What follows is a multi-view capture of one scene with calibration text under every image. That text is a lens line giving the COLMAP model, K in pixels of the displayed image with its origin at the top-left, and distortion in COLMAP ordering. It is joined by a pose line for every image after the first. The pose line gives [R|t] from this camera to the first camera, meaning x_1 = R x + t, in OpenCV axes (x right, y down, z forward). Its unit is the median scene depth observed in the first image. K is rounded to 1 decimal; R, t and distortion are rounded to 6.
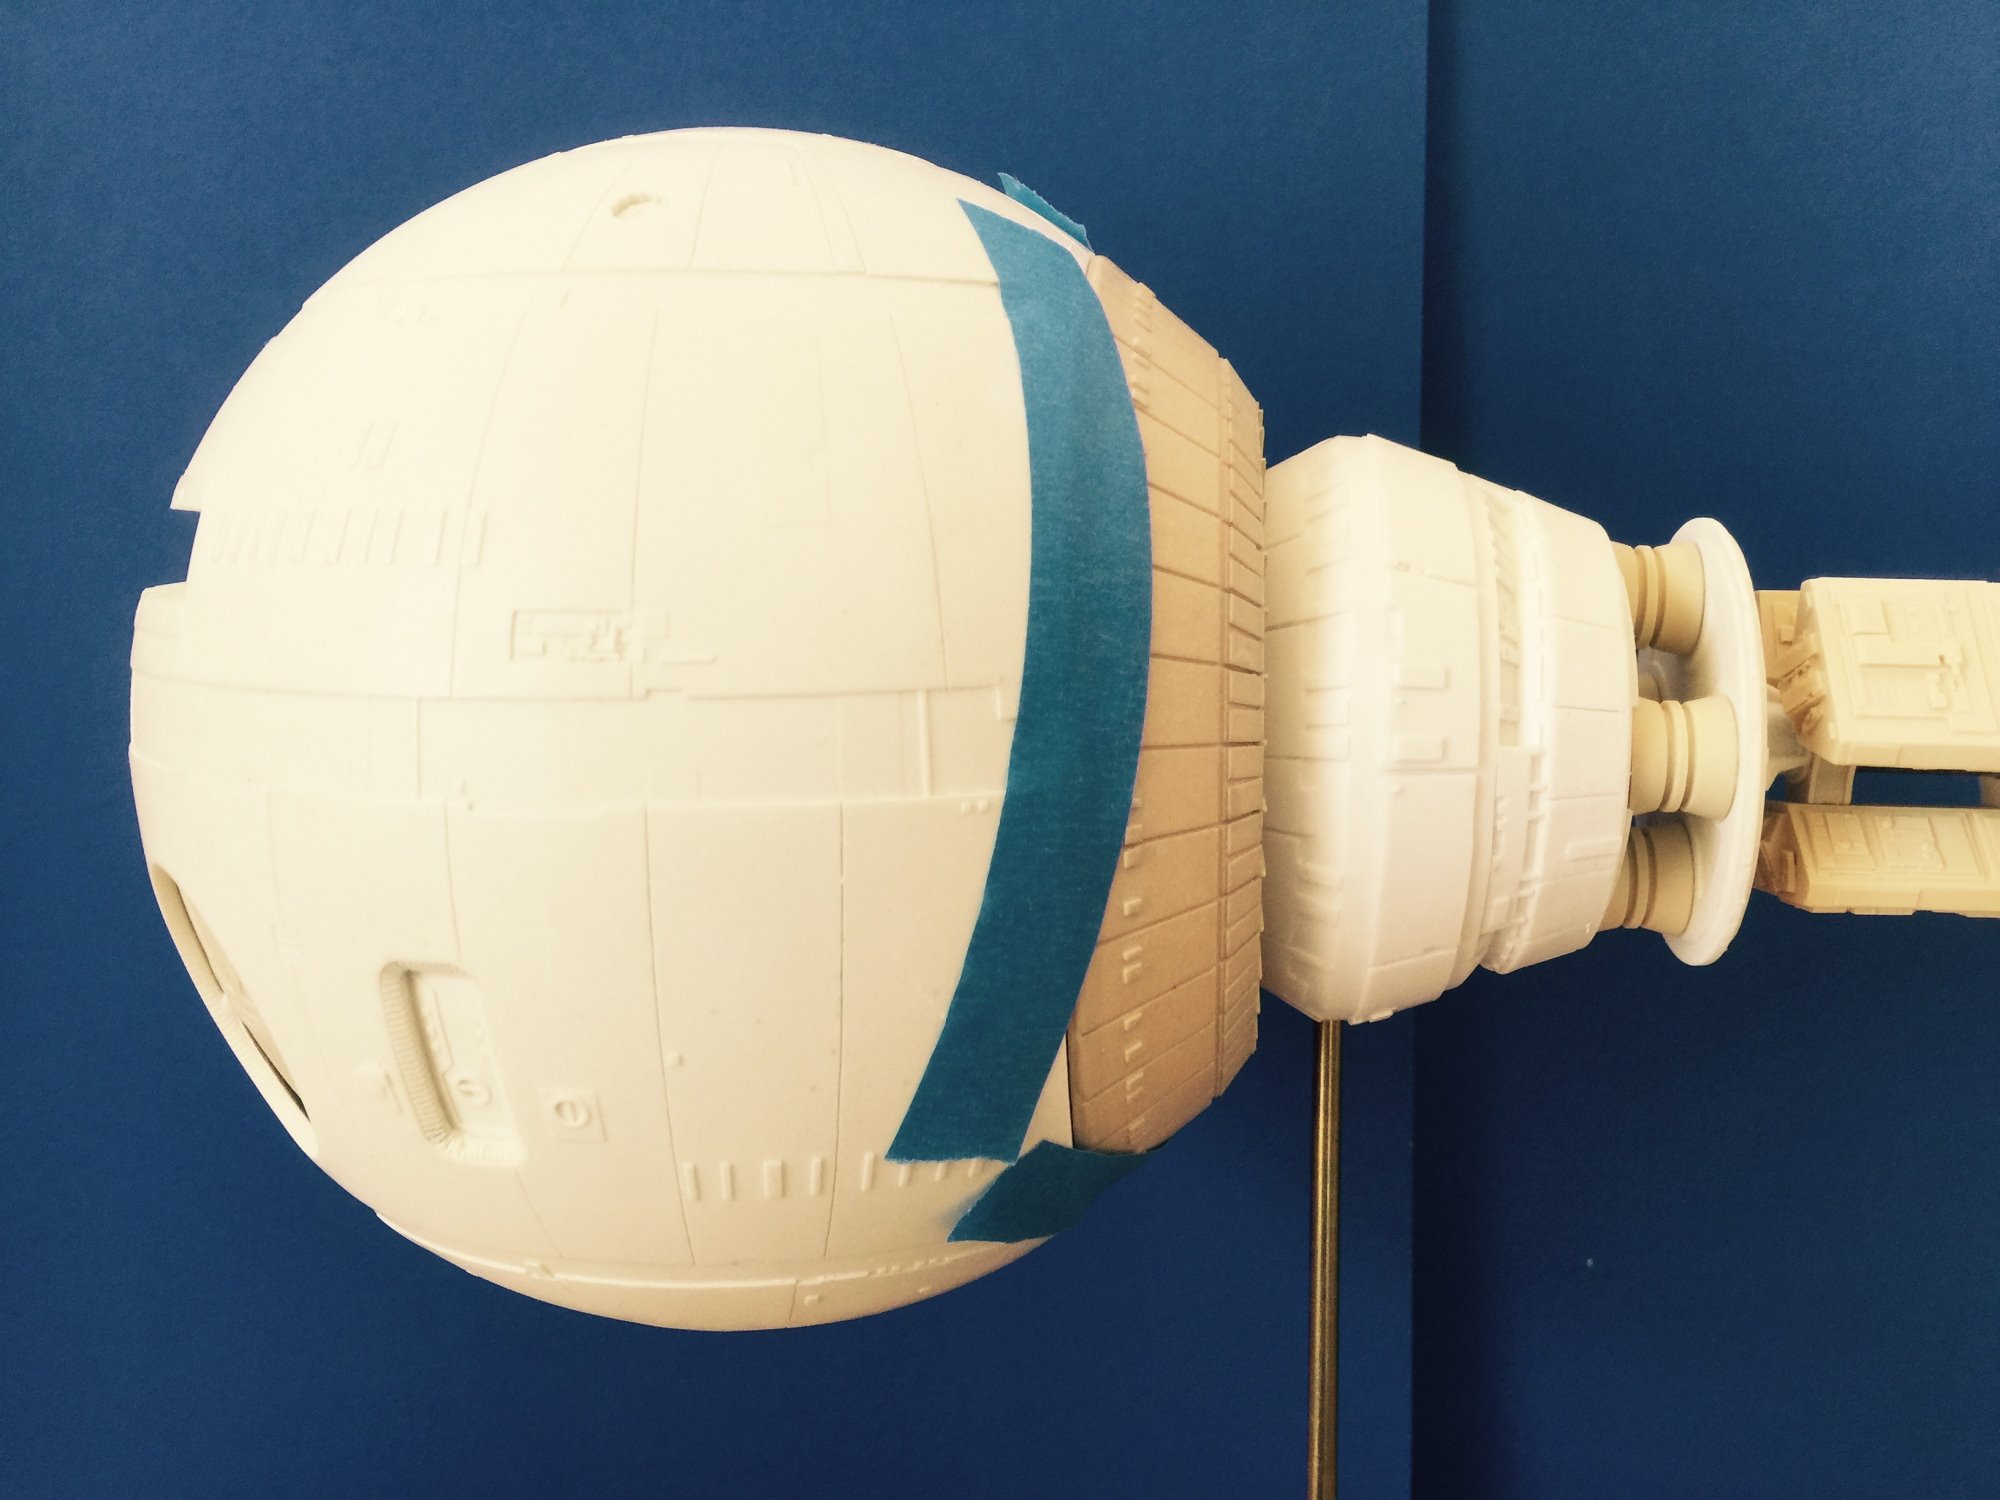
lens RADIAL K [[1702.1, 0, 1075.0], [0, 1702.1, 747.3], [0, 0, 1]] dist [0.073461, -0.146638]
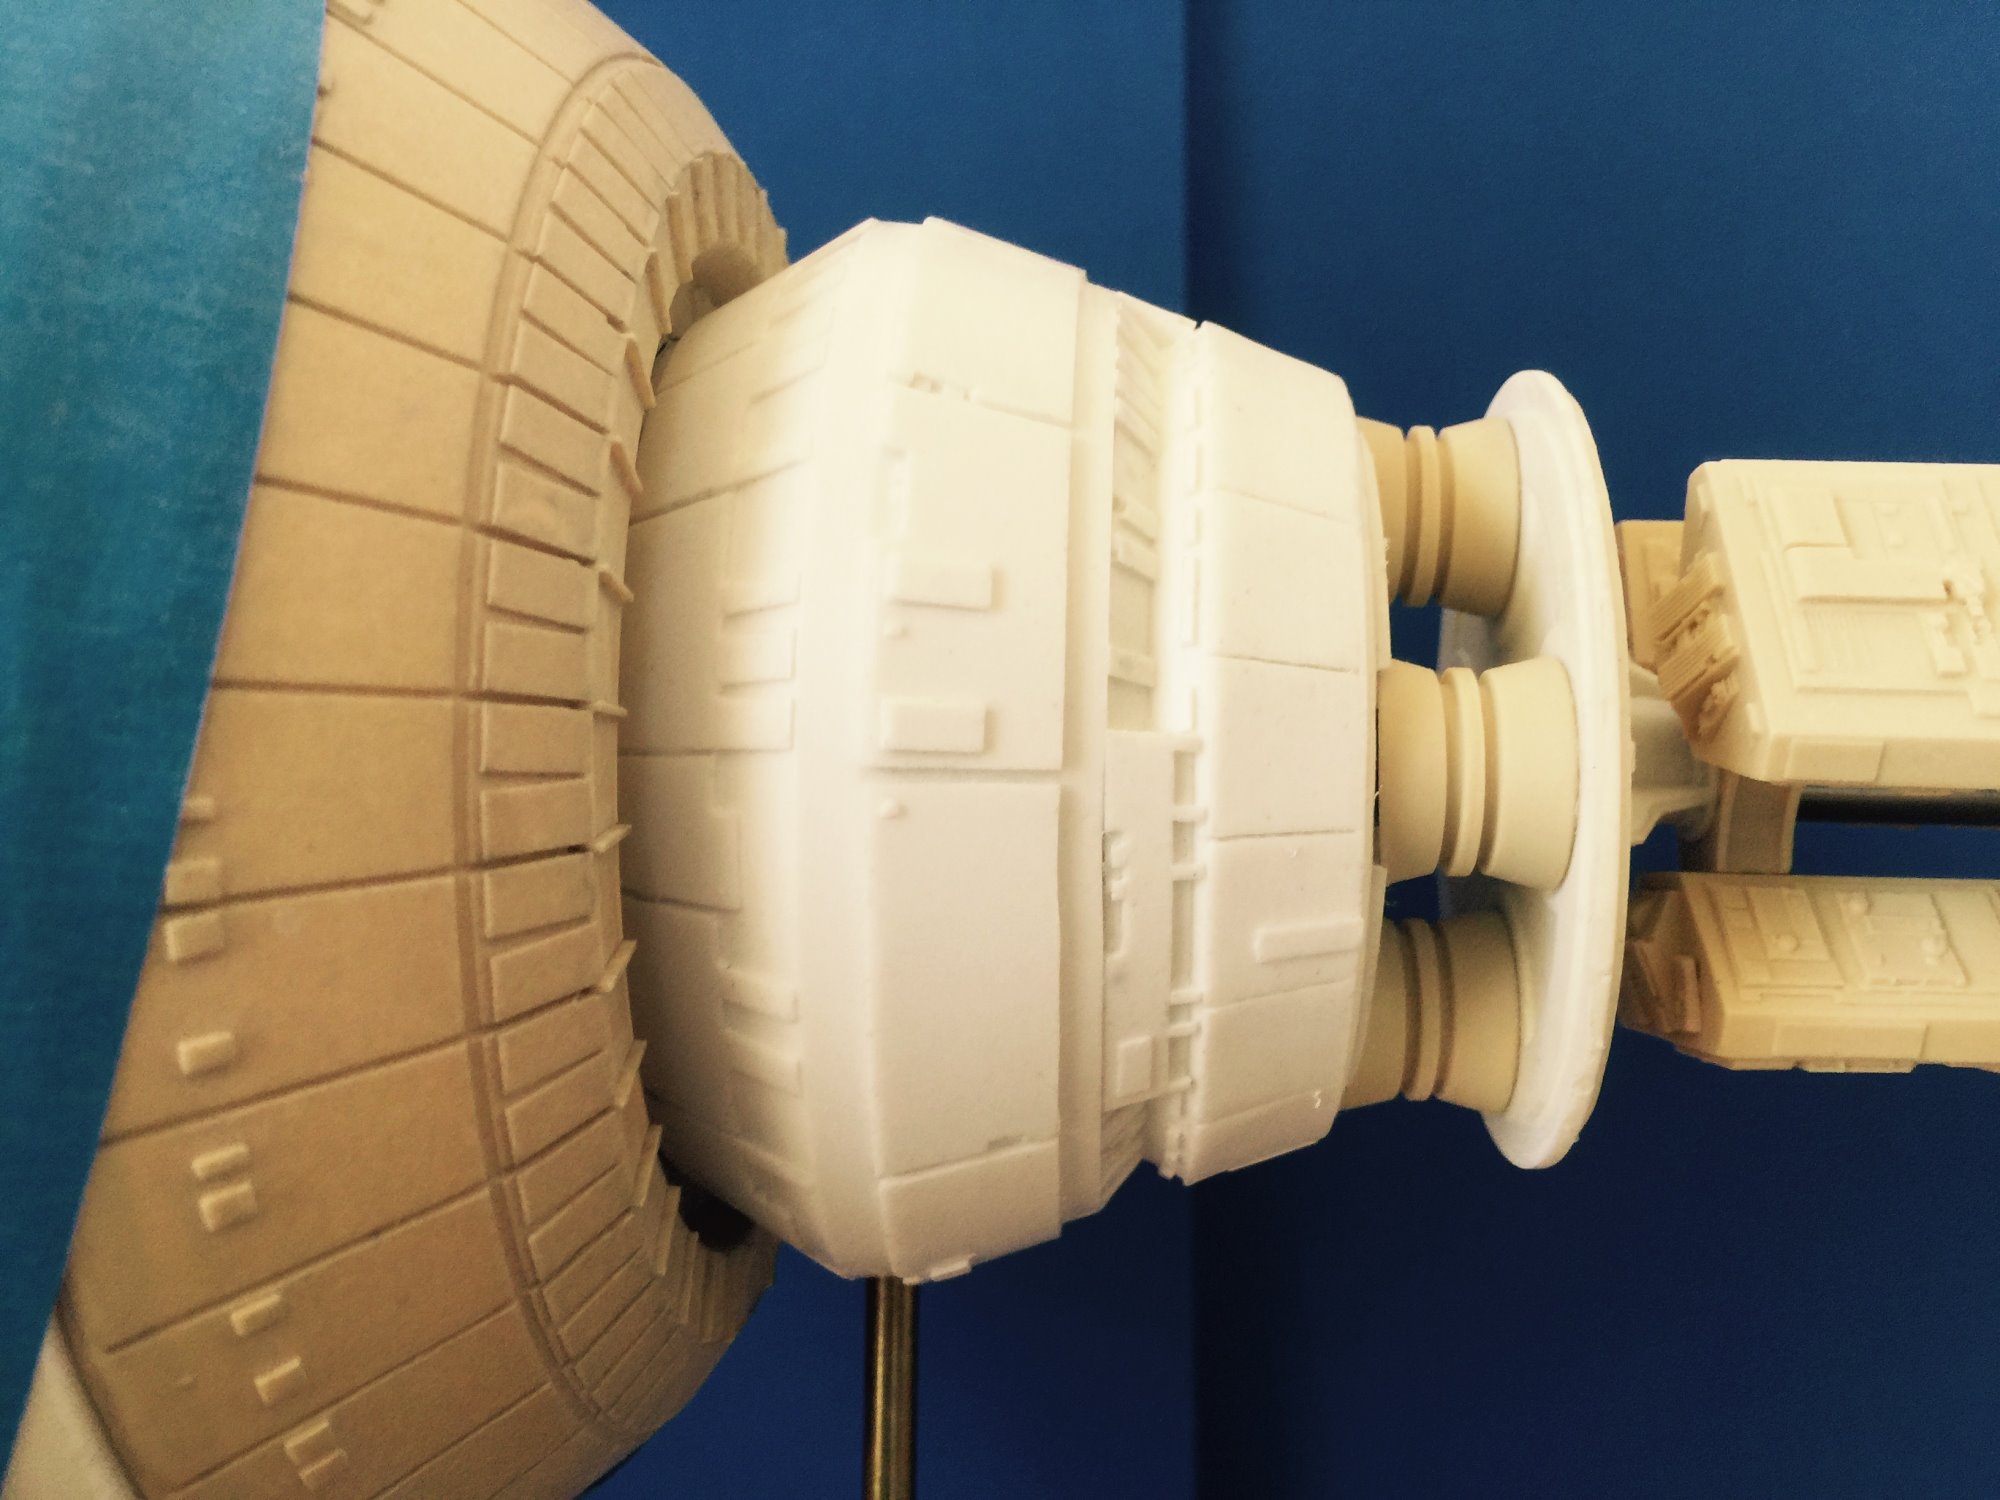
lens RADIAL K [[1702.1, 0, 1075.0], [0, 1702.1, 747.3], [0, 0, 1]] dist [0.073461, -0.146638]
pose [[0.999032, 0.004658, 0.043746, 0.212723], [-0.000057, 0.994516, -0.104582, 0.055942], [-0.043993, 0.104478, 0.993554, 0.493999]]
